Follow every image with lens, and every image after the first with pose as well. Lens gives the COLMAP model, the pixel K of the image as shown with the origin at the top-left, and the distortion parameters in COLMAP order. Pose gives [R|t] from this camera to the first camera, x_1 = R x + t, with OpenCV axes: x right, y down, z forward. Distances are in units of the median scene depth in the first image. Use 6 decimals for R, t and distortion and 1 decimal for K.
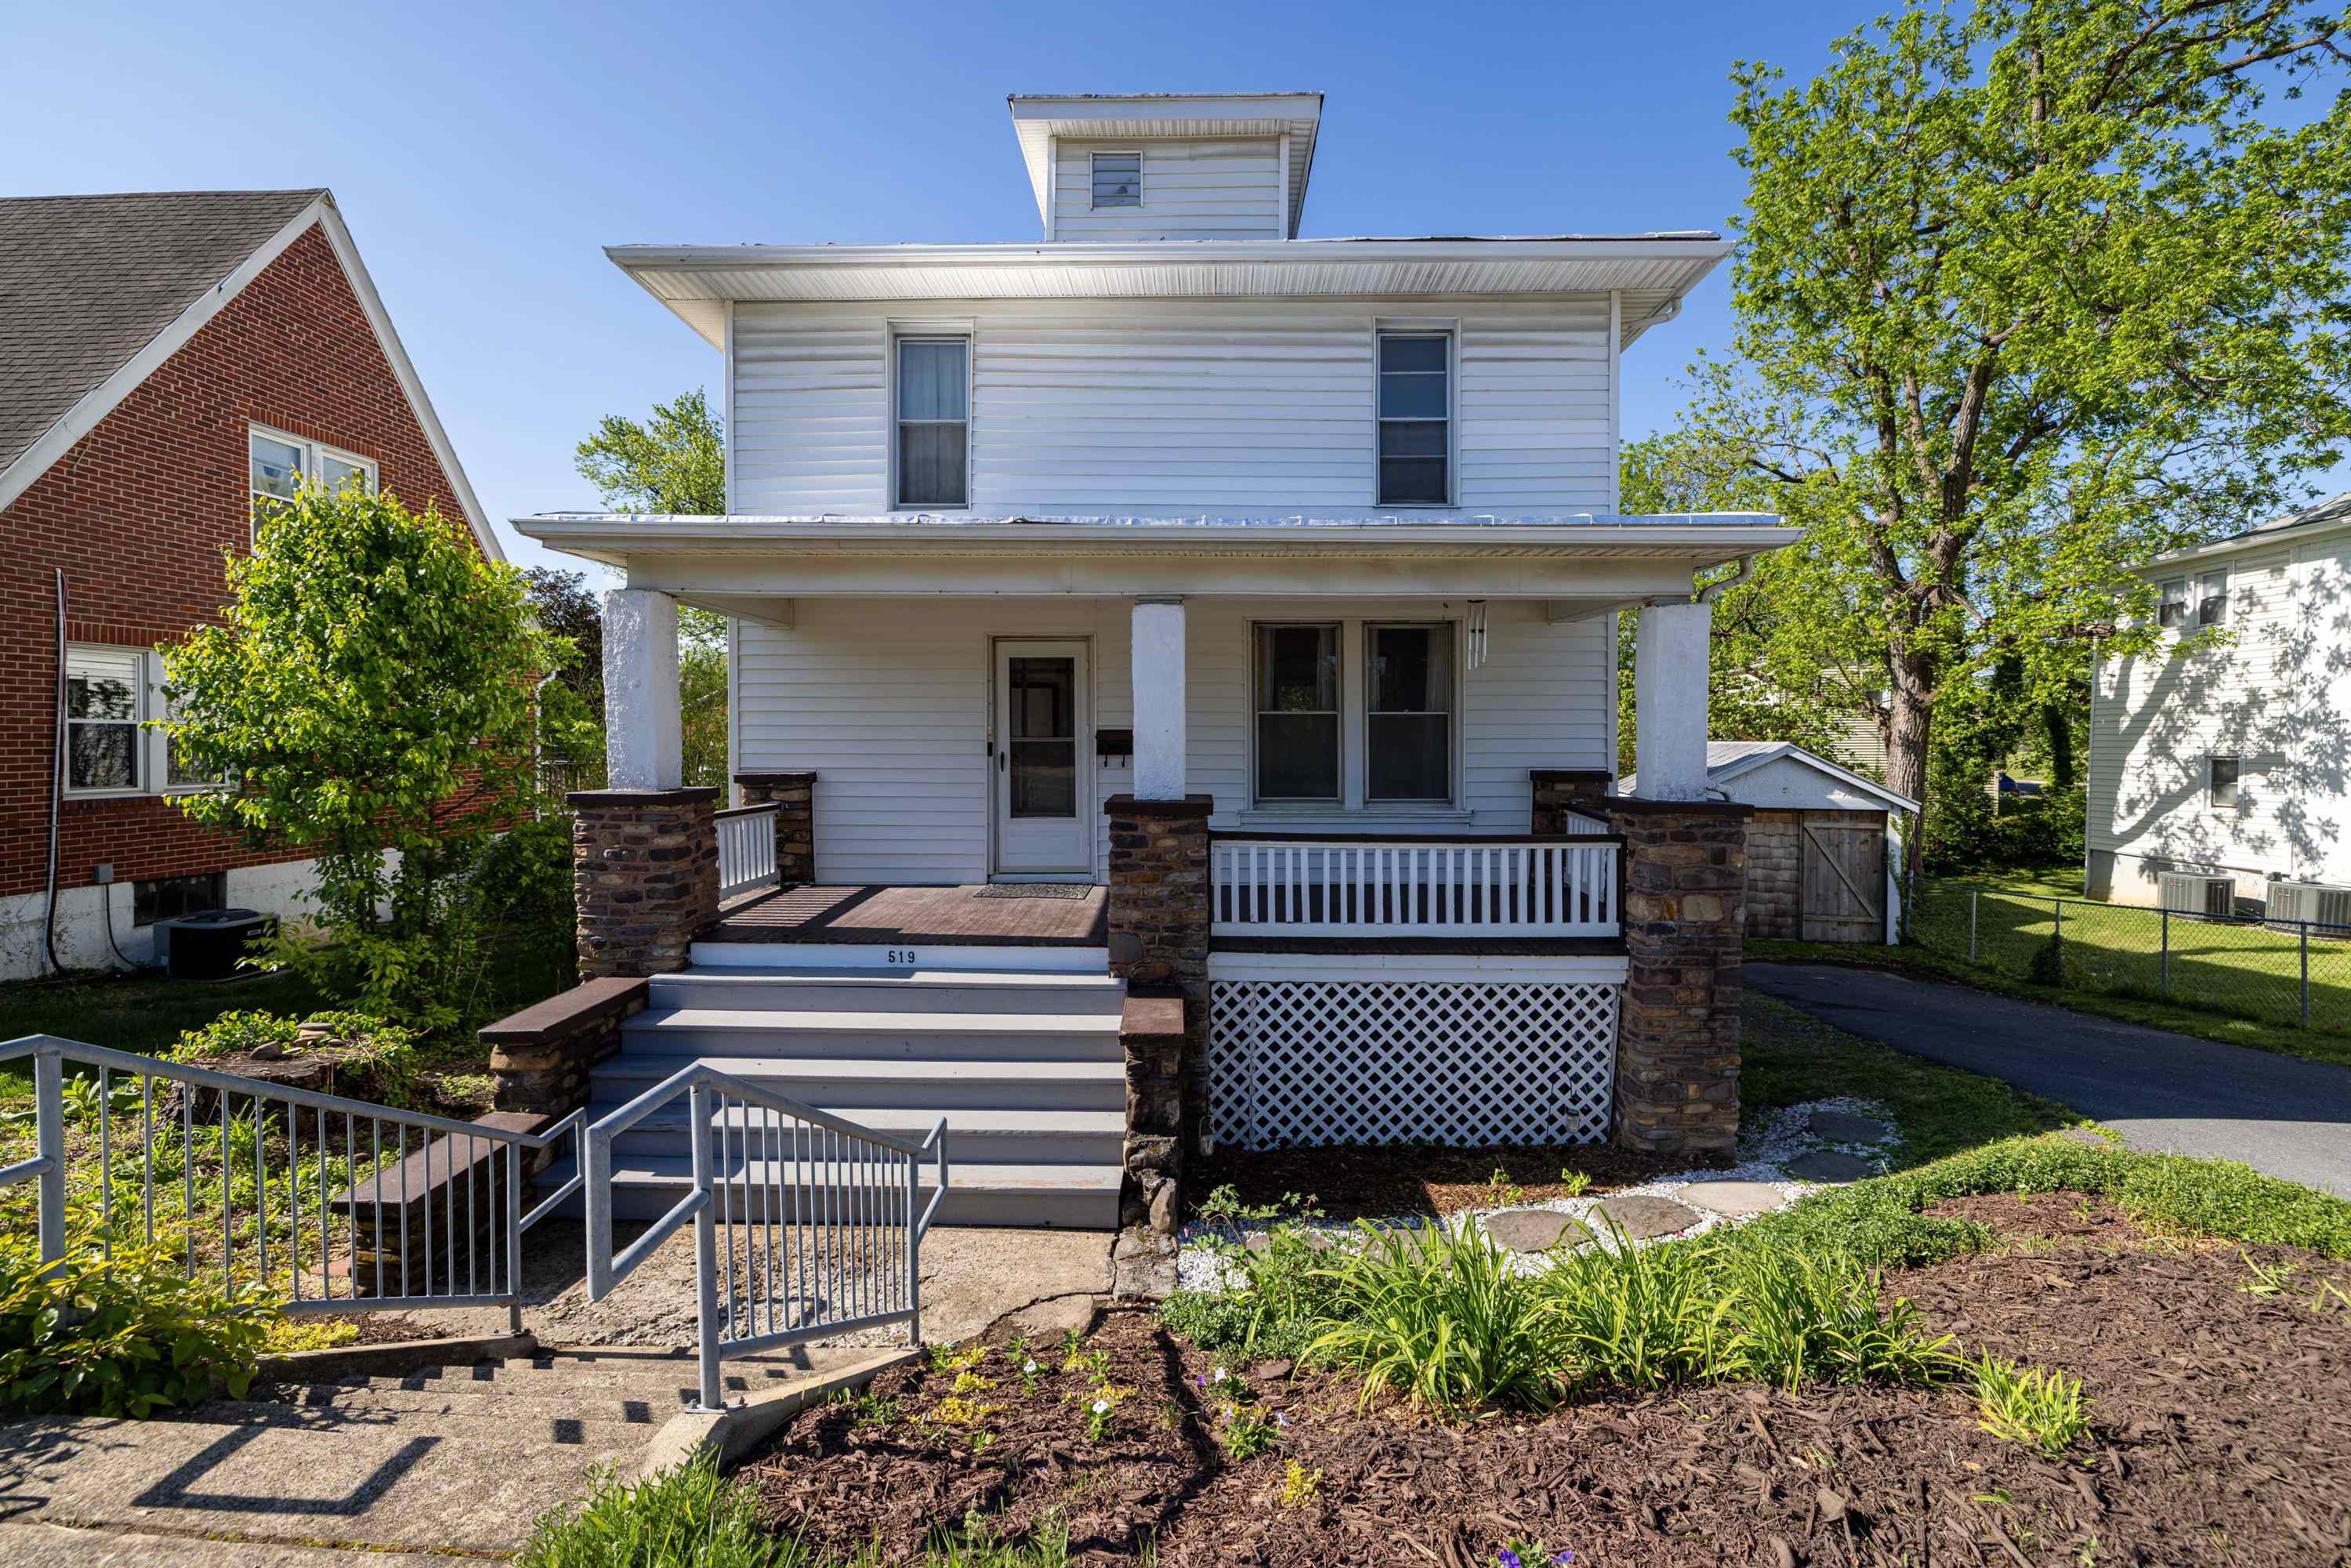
lens RADIAL K [[985.3, 0, 1178.6], [0, 985.3, 730.5], [0, 0, 1]] dist [-0.000503, 0.000410]
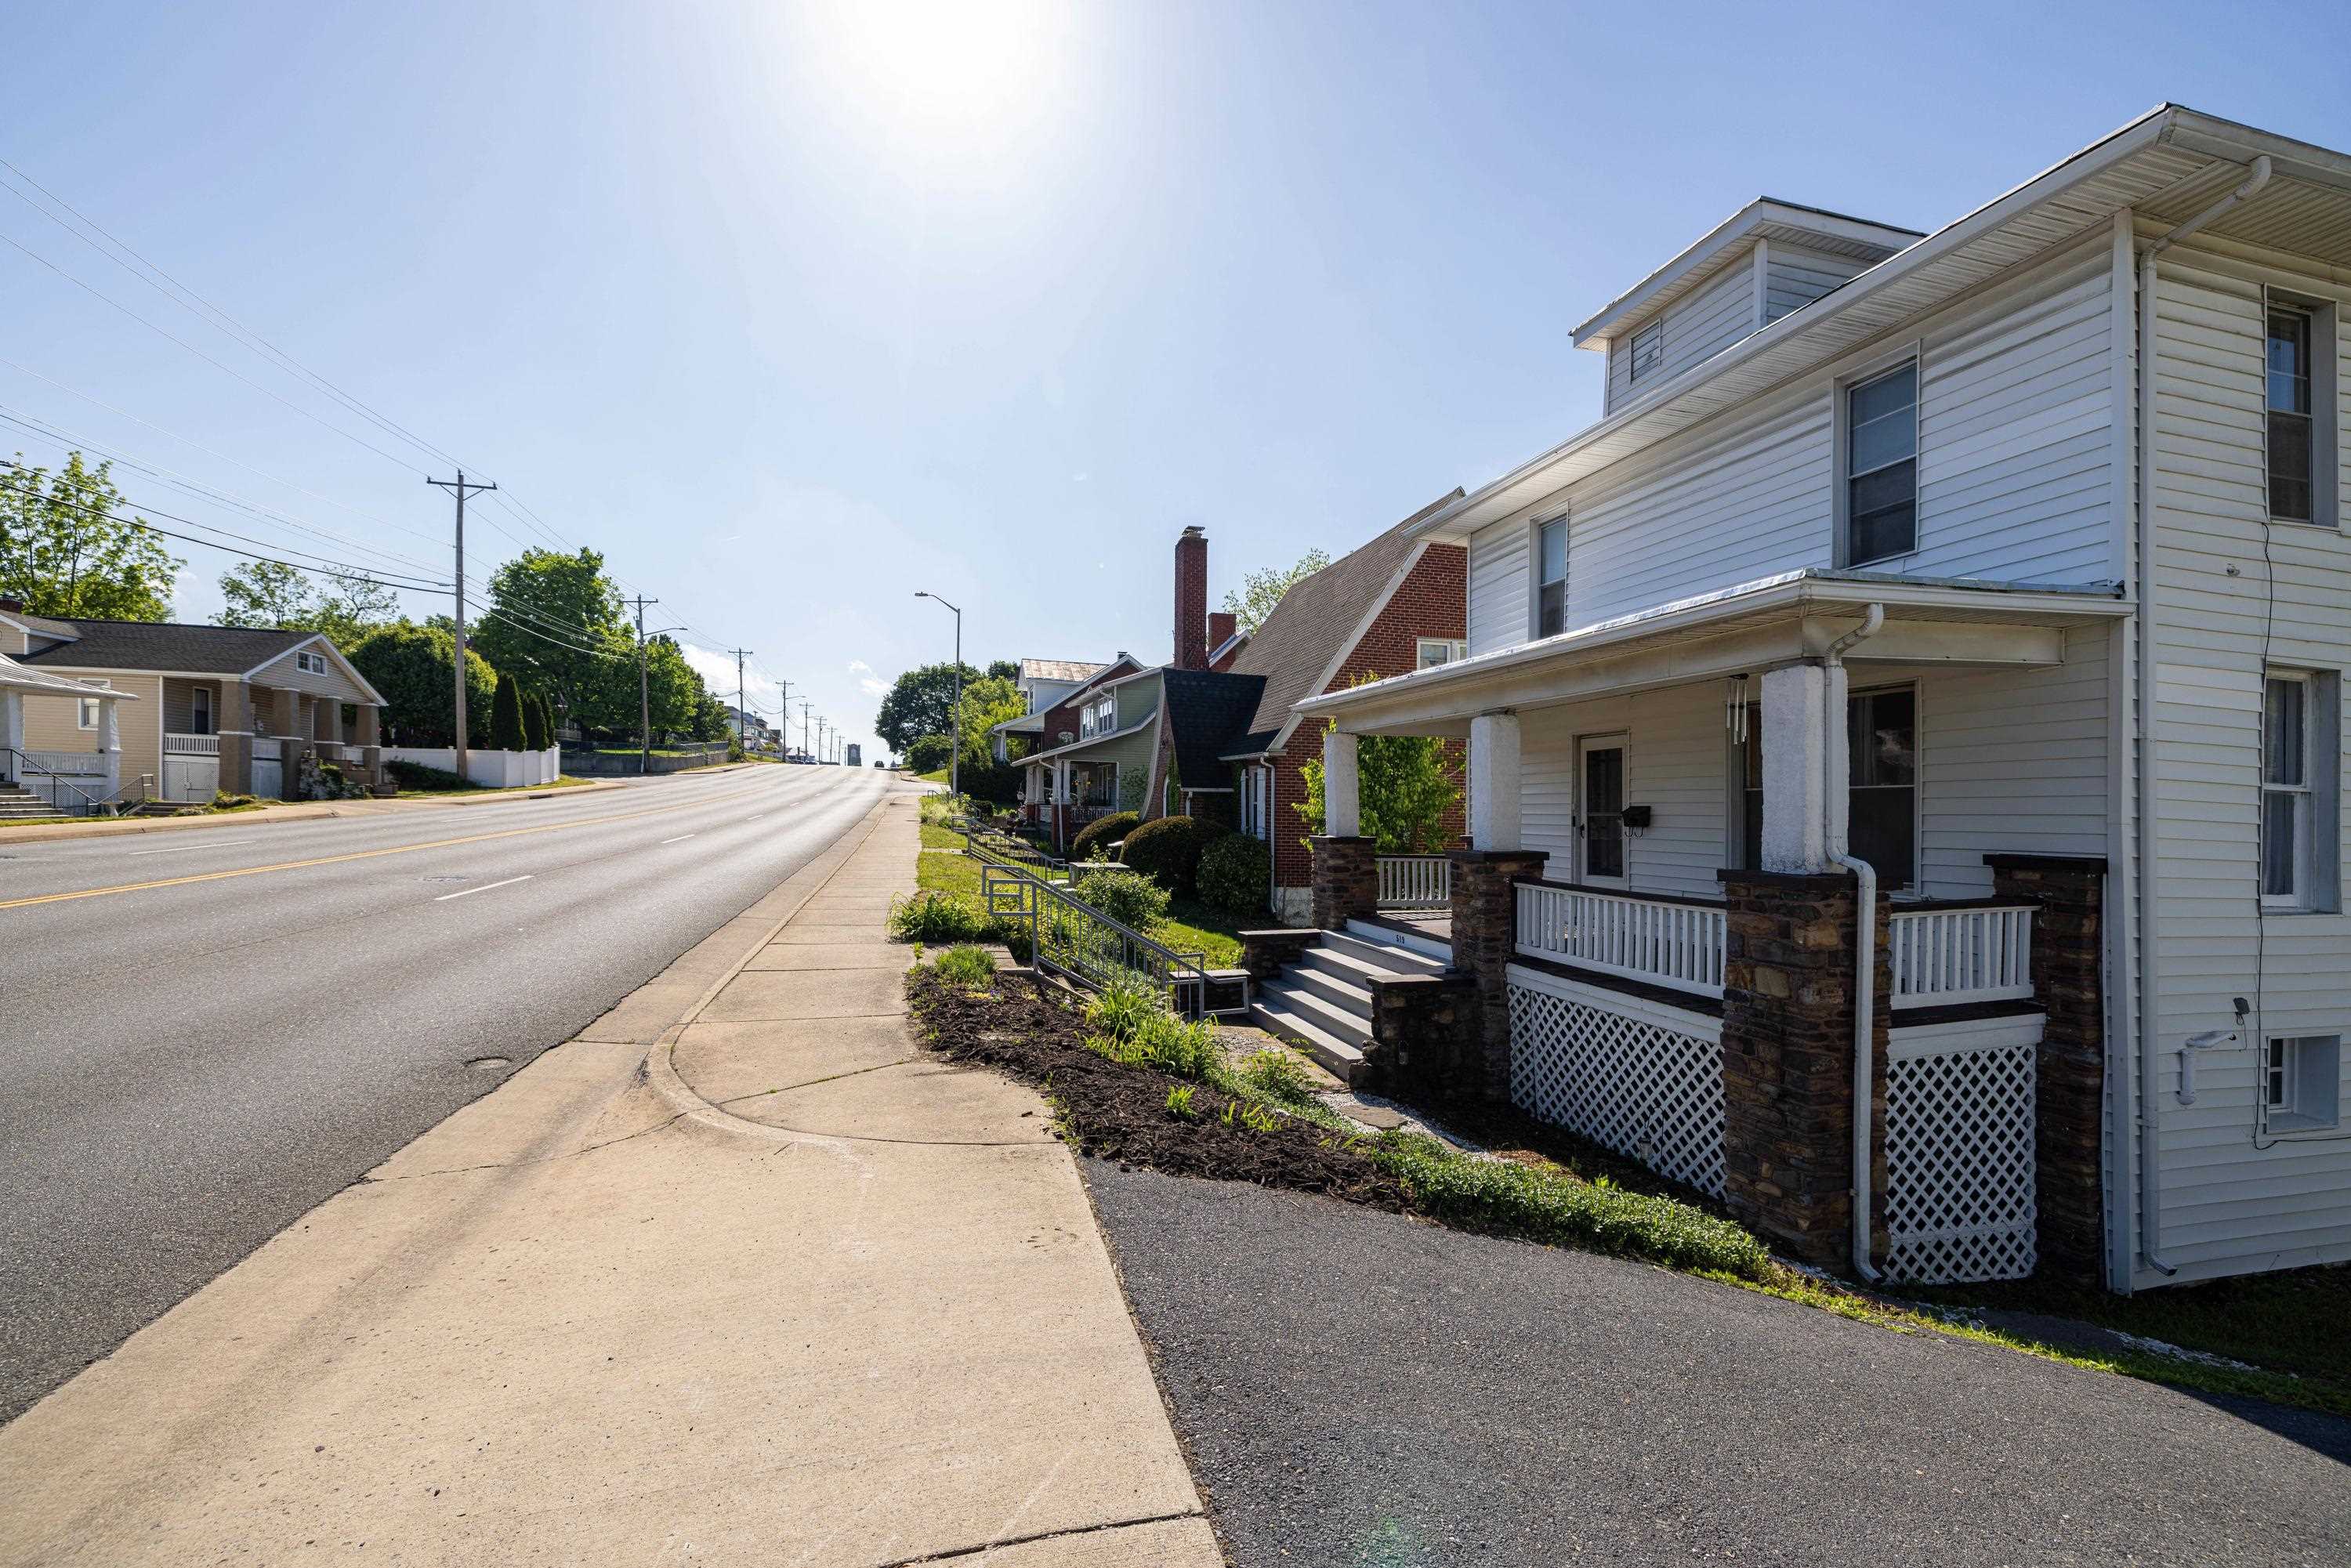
lens RADIAL K [[1020.9, 0, 1150.0], [0, 1020.9, 787.3], [0, 0, 1]] dist [-0.001666, 0.000315]
pose [[0.249169, -0.021760, -0.968215, 1.180042], [-0.013681, 0.999569, -0.025985, 0.020279], [0.968363, 0.019721, 0.248764, 0.132804]]
